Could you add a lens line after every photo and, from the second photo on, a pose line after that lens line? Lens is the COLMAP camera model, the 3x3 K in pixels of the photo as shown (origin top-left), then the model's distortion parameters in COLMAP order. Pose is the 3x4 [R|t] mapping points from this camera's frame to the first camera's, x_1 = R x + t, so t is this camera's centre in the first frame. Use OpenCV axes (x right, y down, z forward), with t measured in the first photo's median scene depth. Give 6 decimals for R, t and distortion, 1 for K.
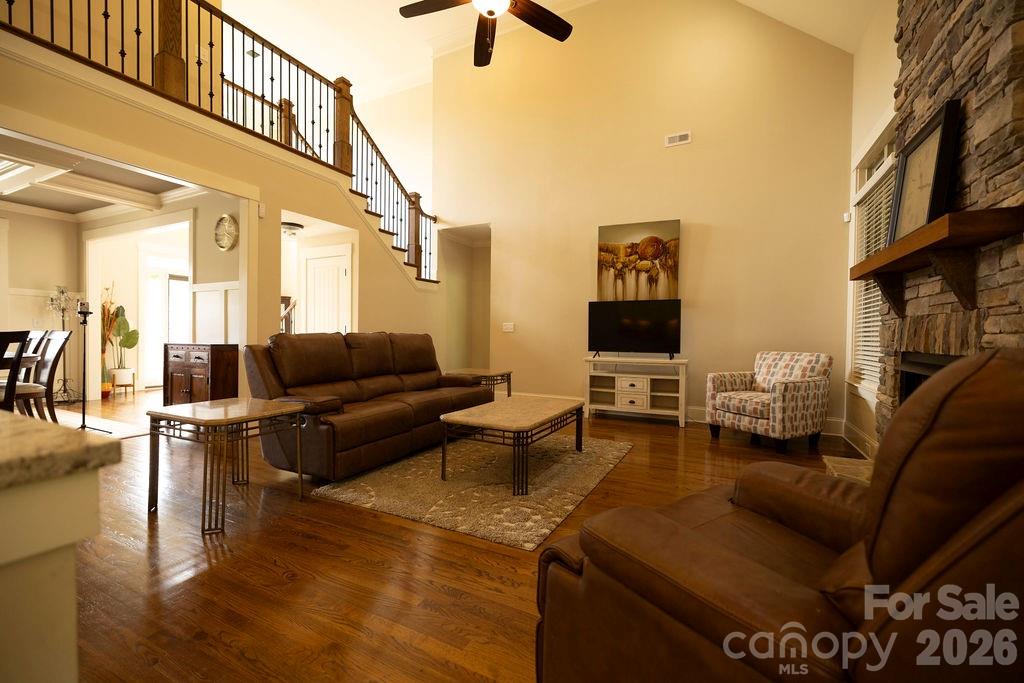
lens RADIAL K [[431.2, 0, 507.9], [0, 431.2, 340.5], [0, 0, 1]] dist [0.003810, 0.000423]
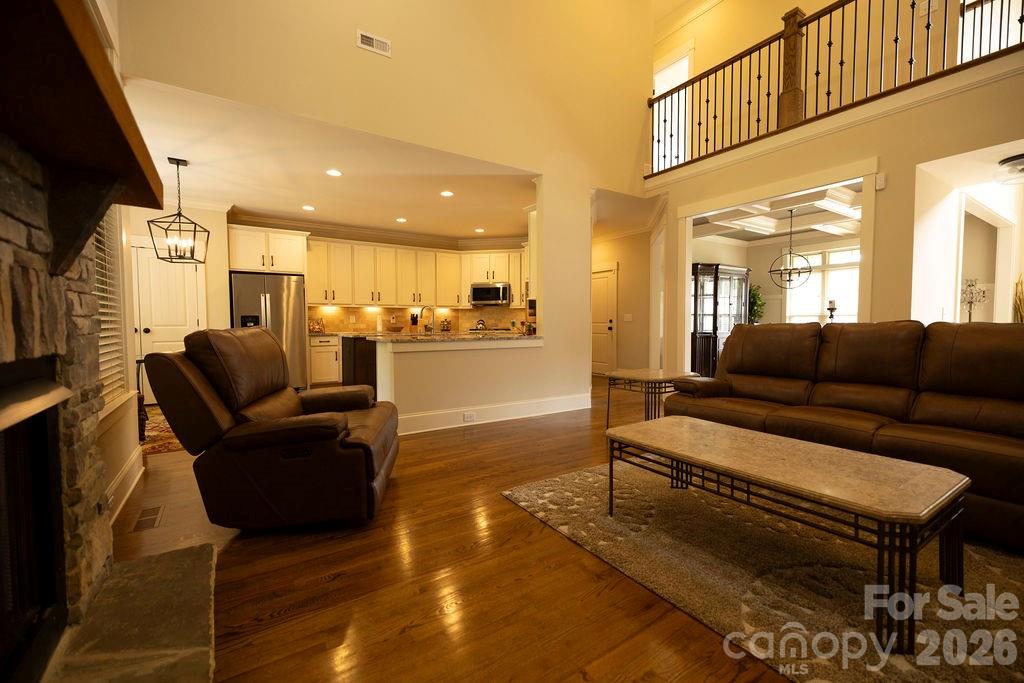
lens RADIAL K [[431.2, 0, 507.9], [0, 431.2, 340.5], [0, 0, 1]] dist [0.003810, 0.000423]
pose [[-0.492827, 0.025840, -0.869743, 0.652106], [-0.011592, 0.999275, 0.036256, -0.008651], [0.870050, 0.027950, -0.492171, 0.923900]]
